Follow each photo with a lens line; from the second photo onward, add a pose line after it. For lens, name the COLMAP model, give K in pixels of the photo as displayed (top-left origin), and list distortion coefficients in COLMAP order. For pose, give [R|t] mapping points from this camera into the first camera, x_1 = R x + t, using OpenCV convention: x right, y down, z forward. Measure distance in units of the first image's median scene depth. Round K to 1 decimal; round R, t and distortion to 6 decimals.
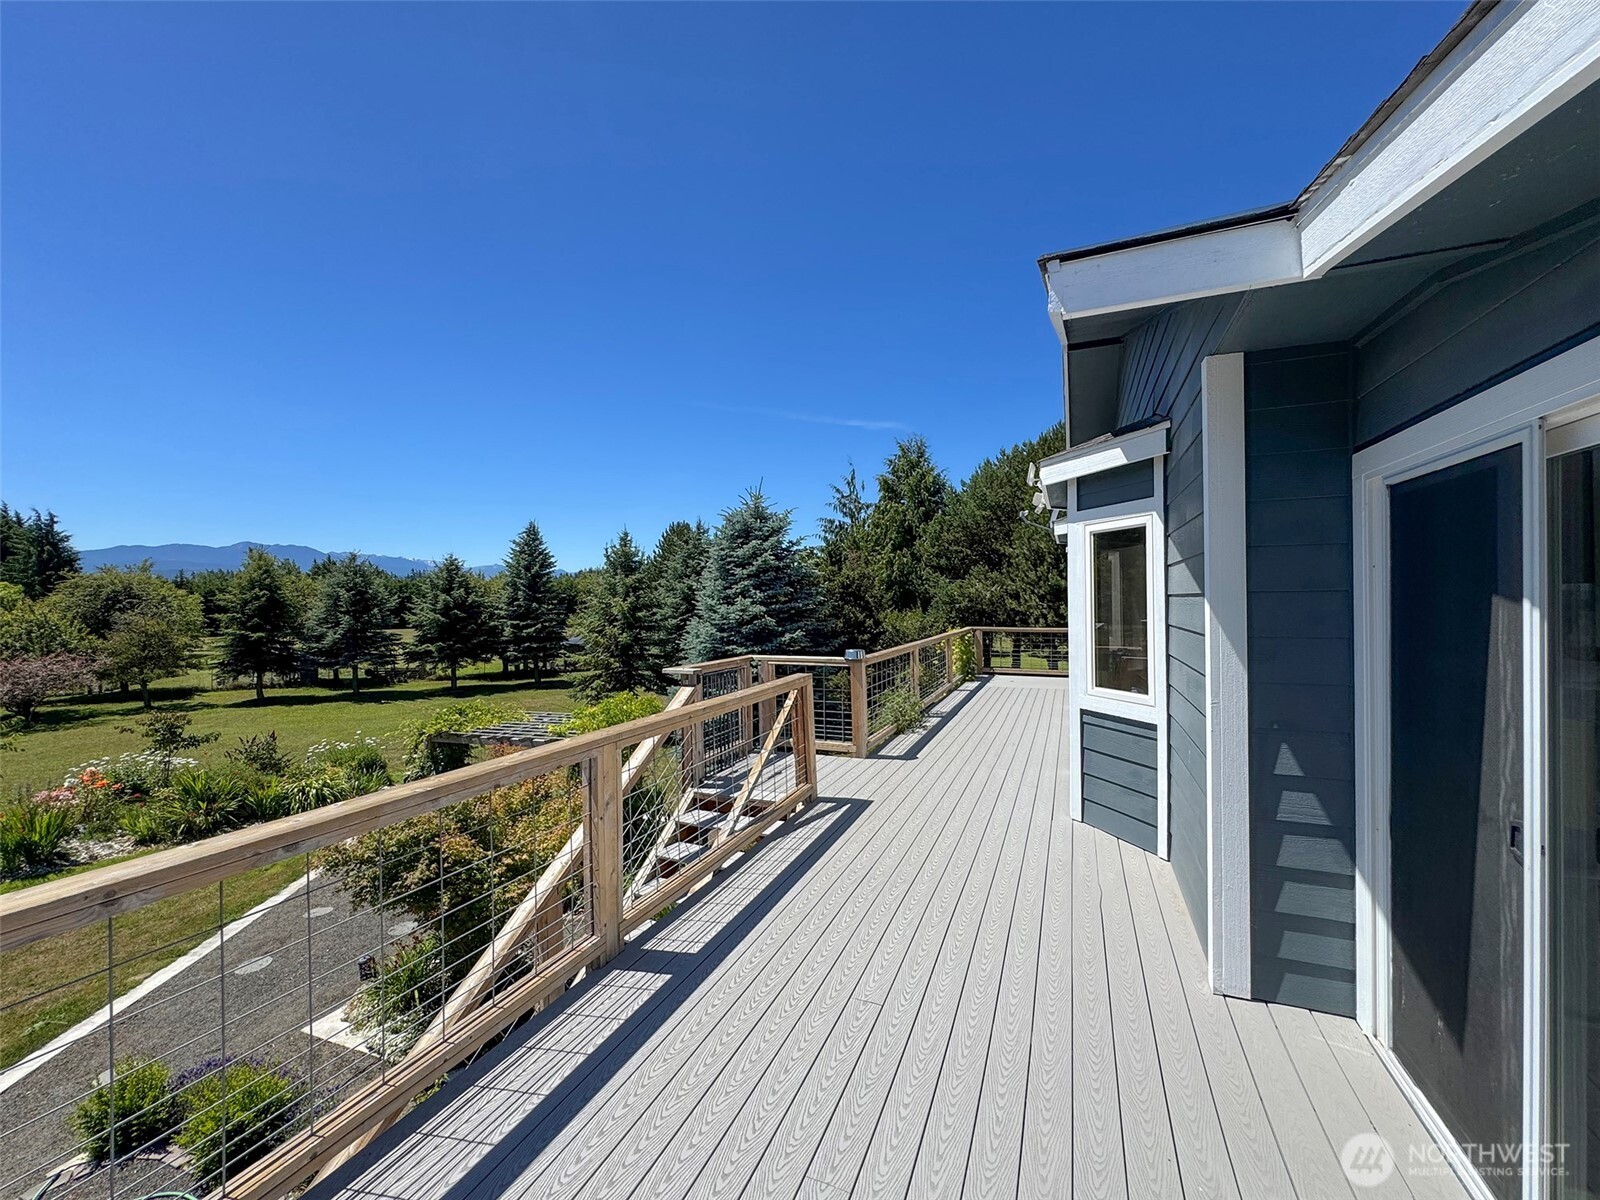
lens RADIAL K [[639.2, 0, 800.0], [0, 639.2, 600.0], [0, 0, 1]] dist [-0.000487, 0.000749]
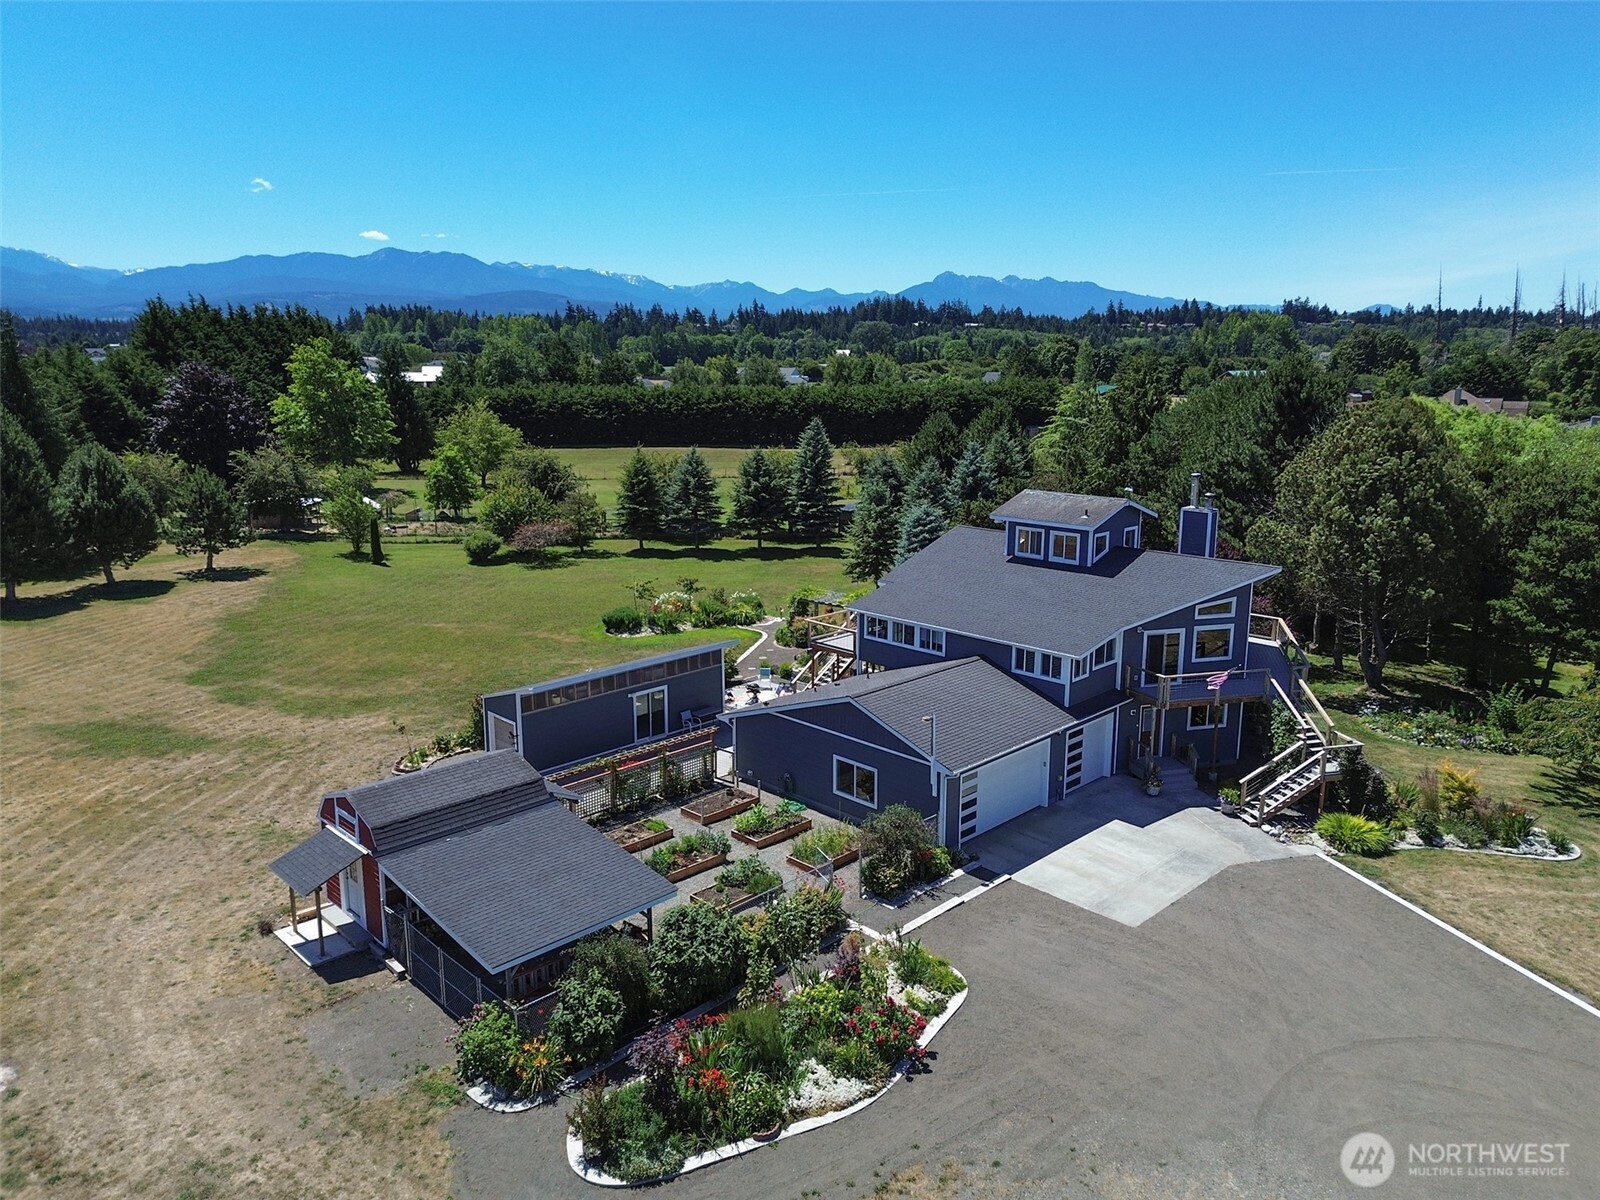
lens RADIAL K [[1125.0, 0, 800.0], [0, 1125.0, 600.0], [0, 0, 1]] dist [0.041012, -0.002948]
pose [[0.927710, 0.089307, -0.362461, 0.411704], [-0.007550, 0.975252, 0.220968, -0.293570], [0.373225, -0.202258, 0.905425, -1.165450]]
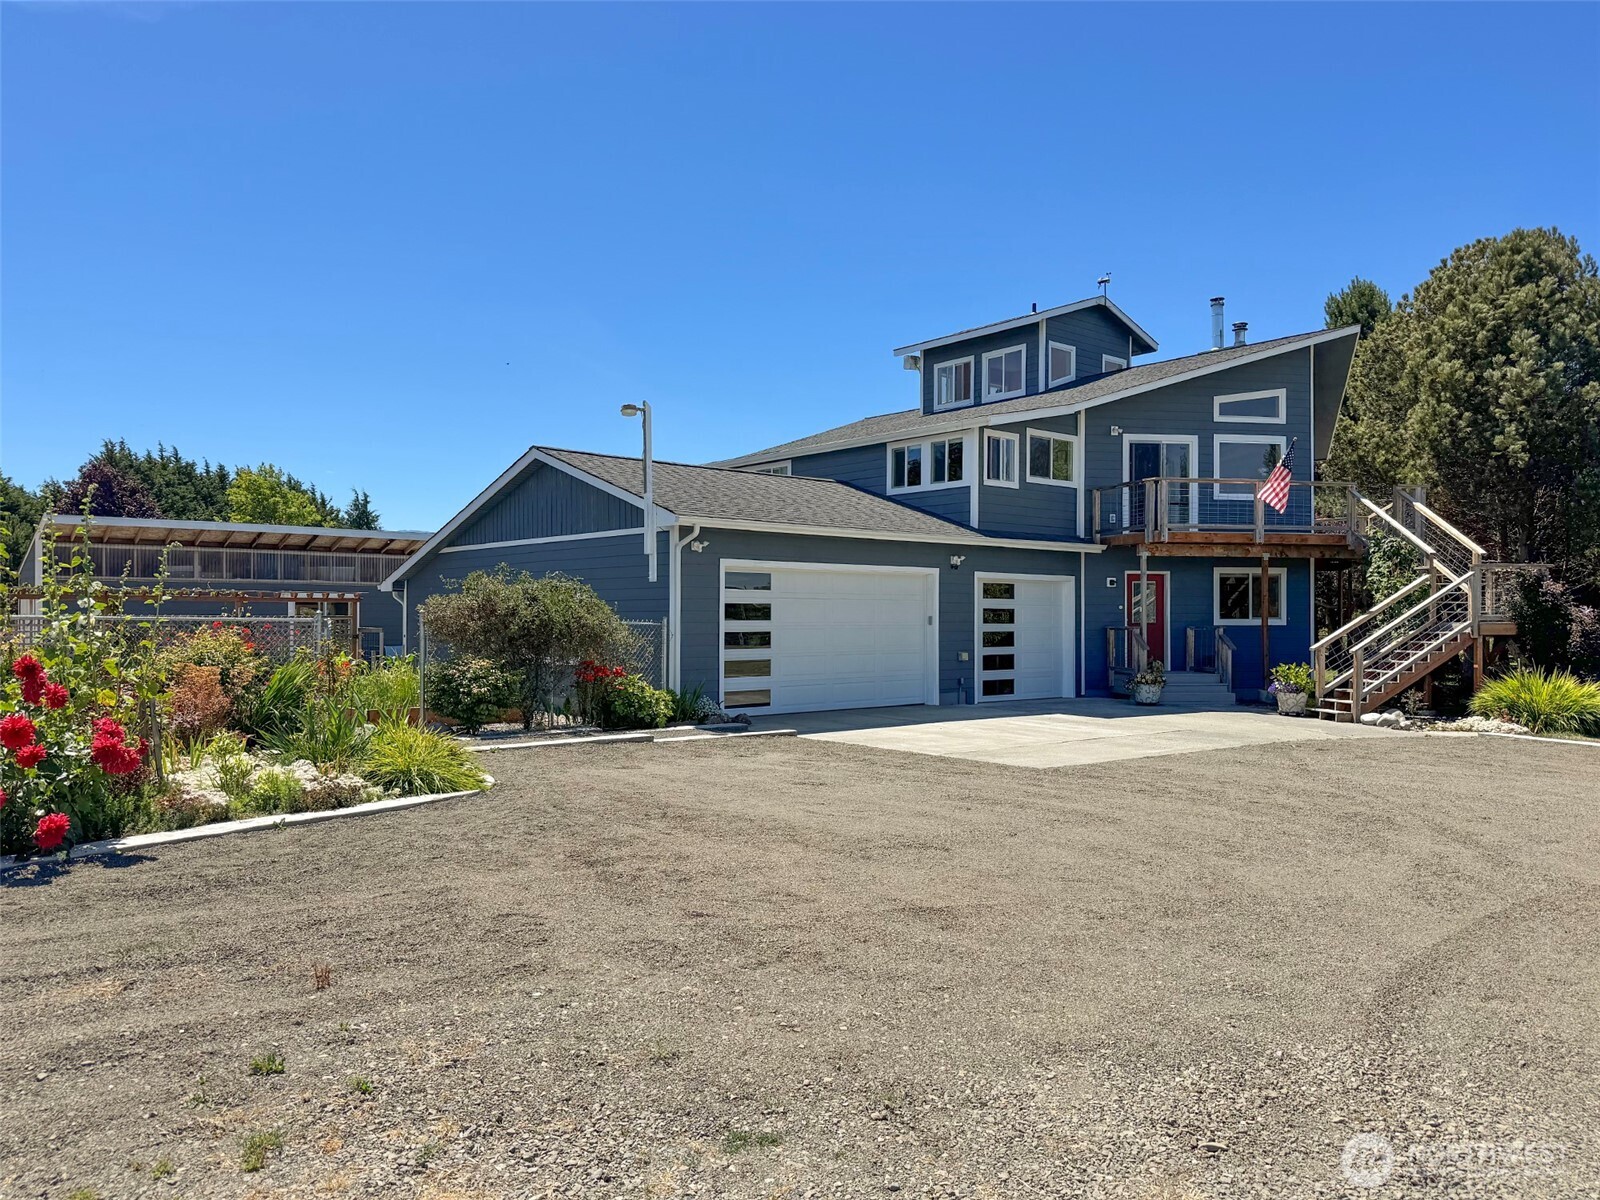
lens RADIAL K [[1139.2, 0, 817.1], [0, 1139.2, 602.3], [0, 0, 1]] dist [0.137395, -0.201832]
pose [[0.908387, 0.006898, -0.418073, 0.441743], [-0.011437, 0.999900, -0.008350, 0.082376], [0.417973, 0.012367, 0.908375, -0.698775]]
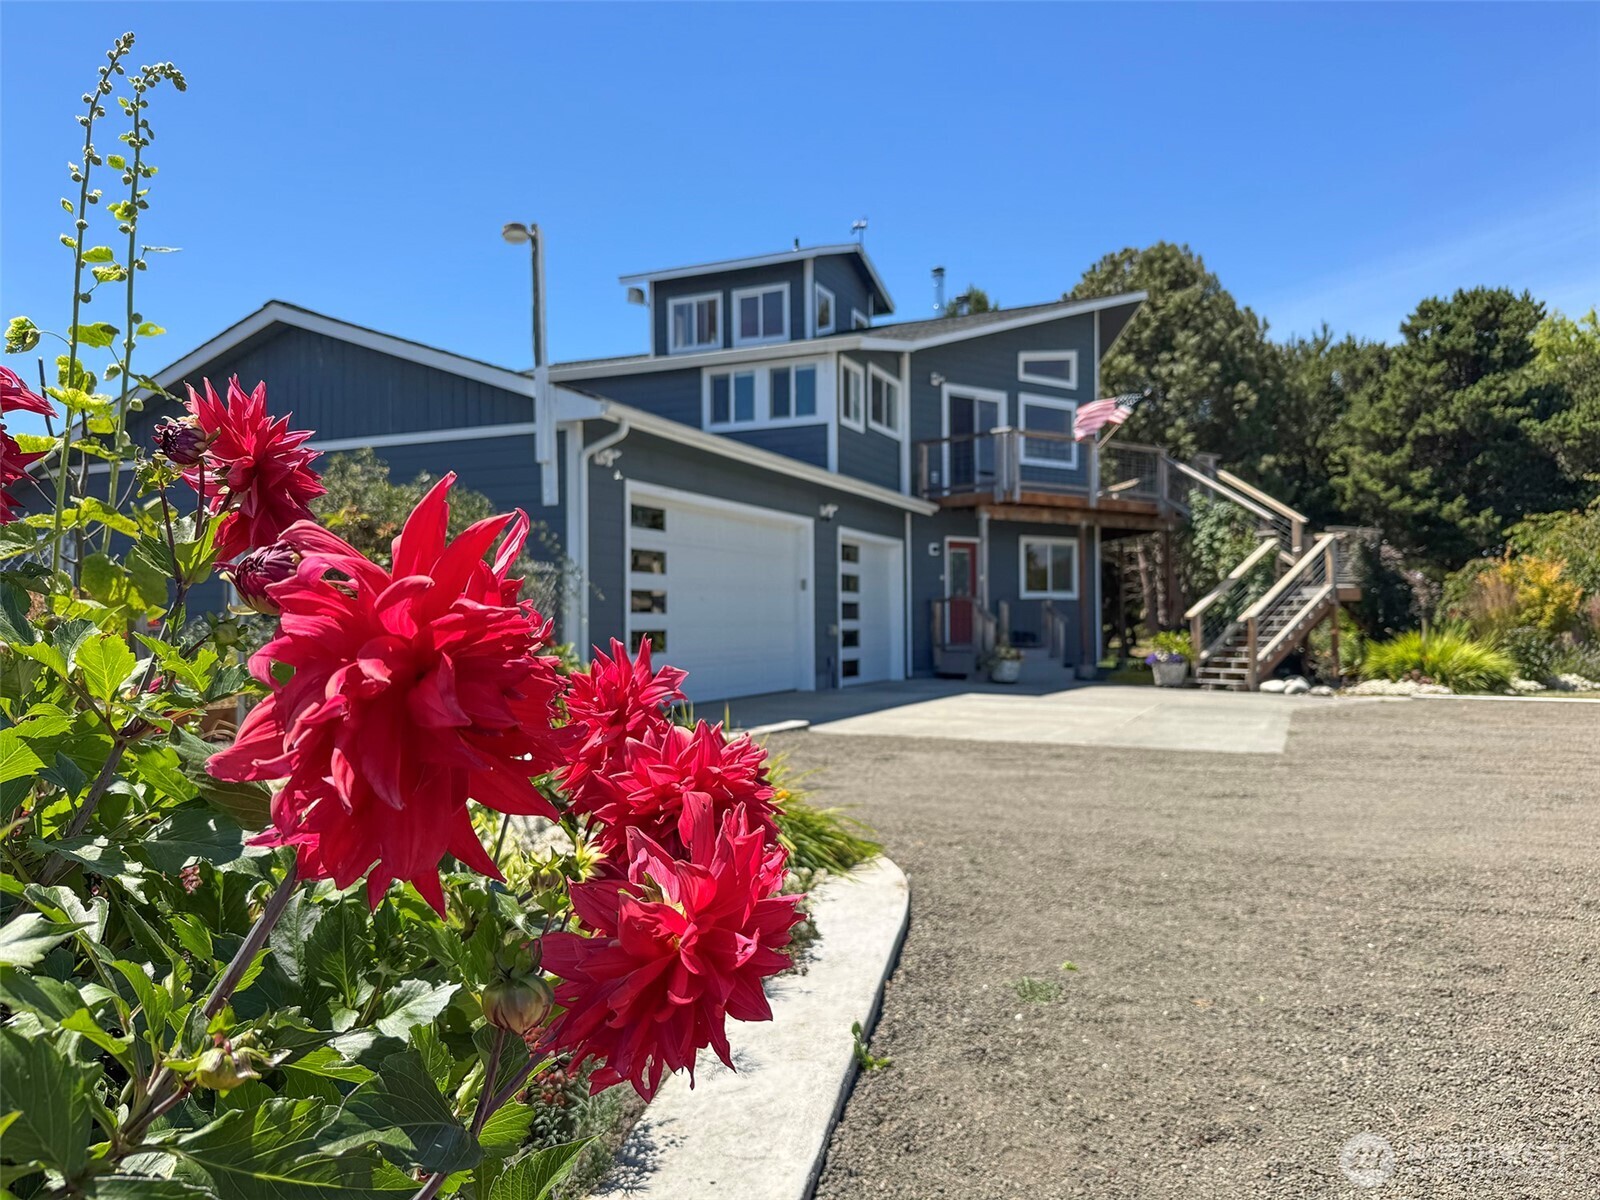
lens RADIAL K [[1120.8, 0, 800.0], [0, 1120.8, 600.0], [0, 0, 1]] dist [0.100503, -0.091938]
pose [[0.999949, 0.004916, -0.008779, 0.258451], [-0.005088, 0.999794, -0.019673, 0.100790], [0.008680, 0.019716, 0.999768, -0.603193]]
